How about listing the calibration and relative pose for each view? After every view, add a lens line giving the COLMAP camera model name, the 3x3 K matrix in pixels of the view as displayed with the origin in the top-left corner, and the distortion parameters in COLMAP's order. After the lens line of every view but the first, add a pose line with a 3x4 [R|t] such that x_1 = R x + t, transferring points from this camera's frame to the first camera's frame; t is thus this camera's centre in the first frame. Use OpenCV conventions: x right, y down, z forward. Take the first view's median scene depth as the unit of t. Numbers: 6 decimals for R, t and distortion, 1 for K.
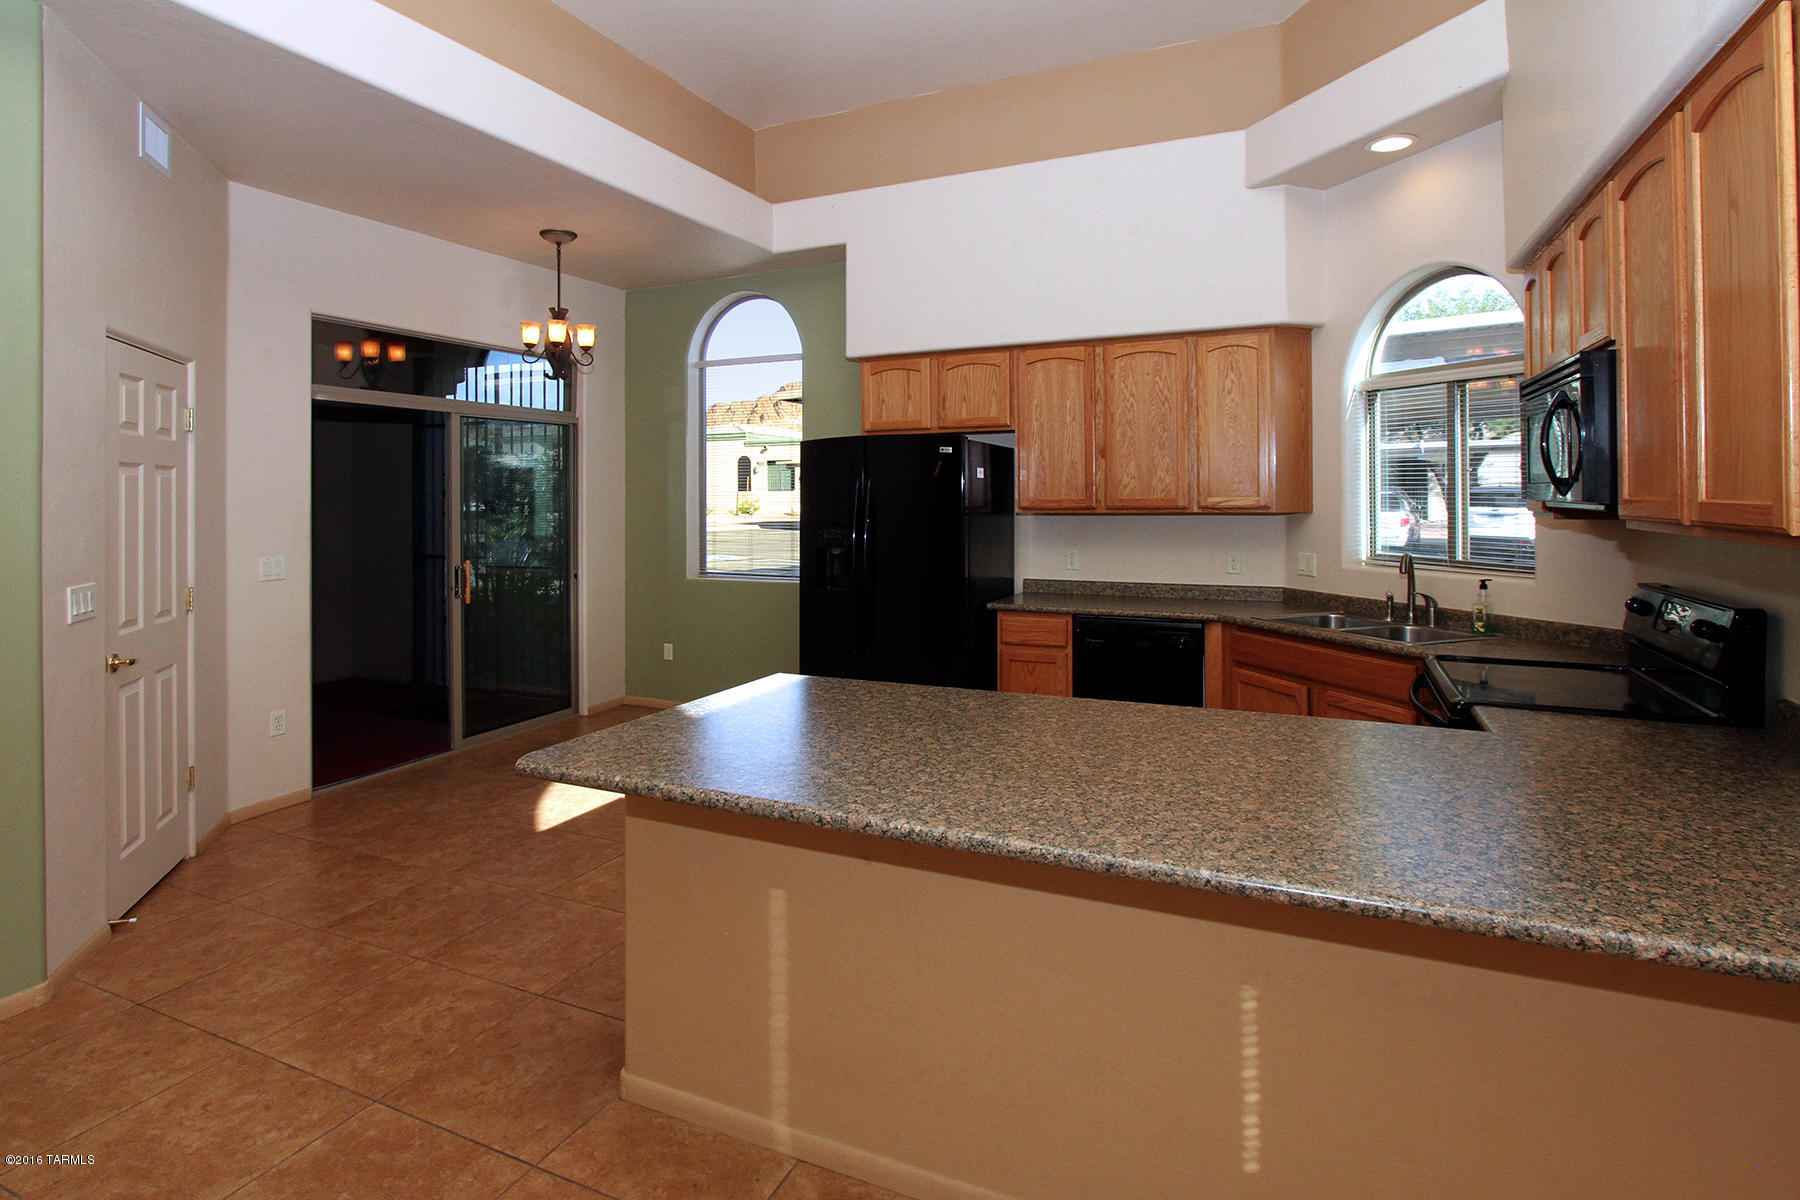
lens RADIAL K [[867.3, 0, 835.4], [0, 867.3, 494.7], [0, 0, 1]] dist [-0.014204, 0.000139]
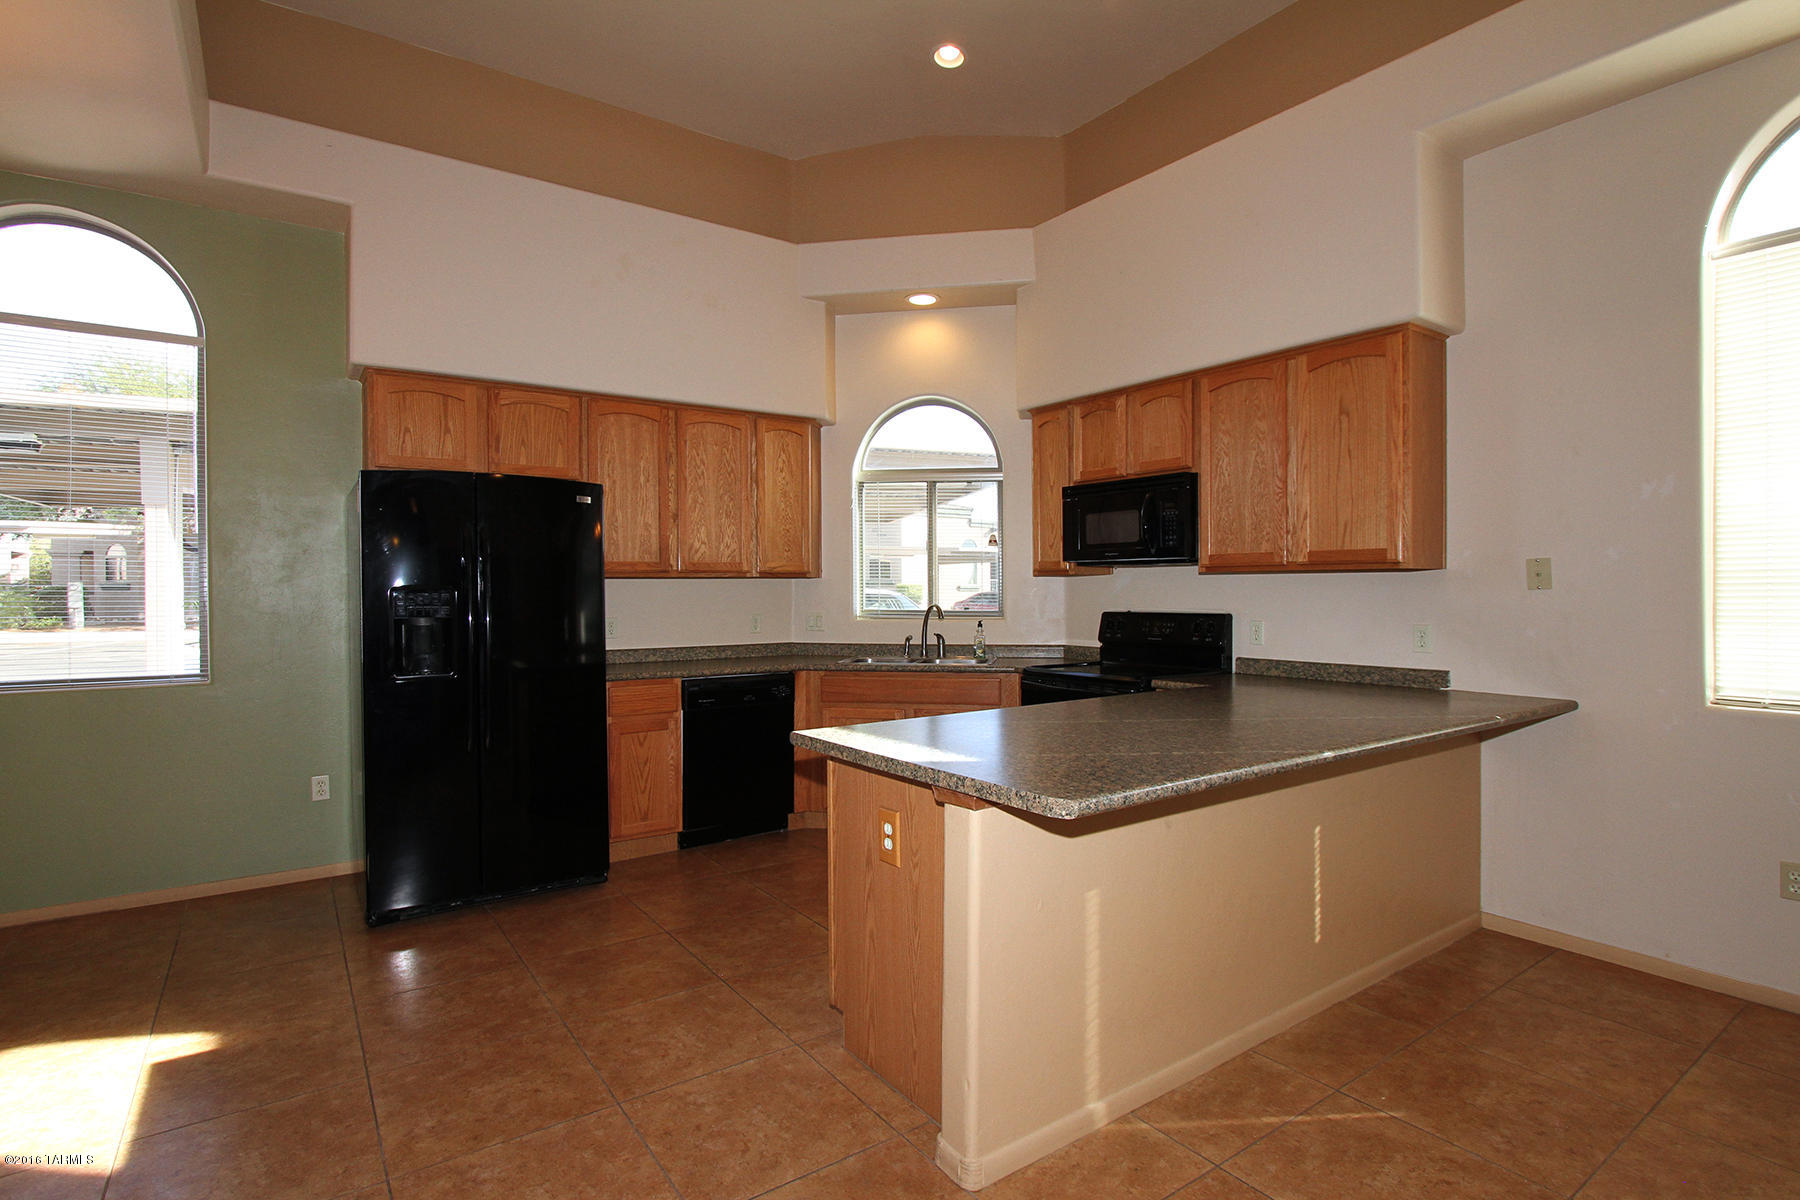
lens RADIAL K [[891.3, 0, 900.0], [0, 891.3, 600.0], [0, 0, 1]] dist [-0.004693, 0.000388]
pose [[0.528539, -0.010106, 0.848849, -0.436861], [-0.005867, 0.999862, 0.015557, 0.030291], [-0.848889, -0.013203, 0.528406, 0.240423]]
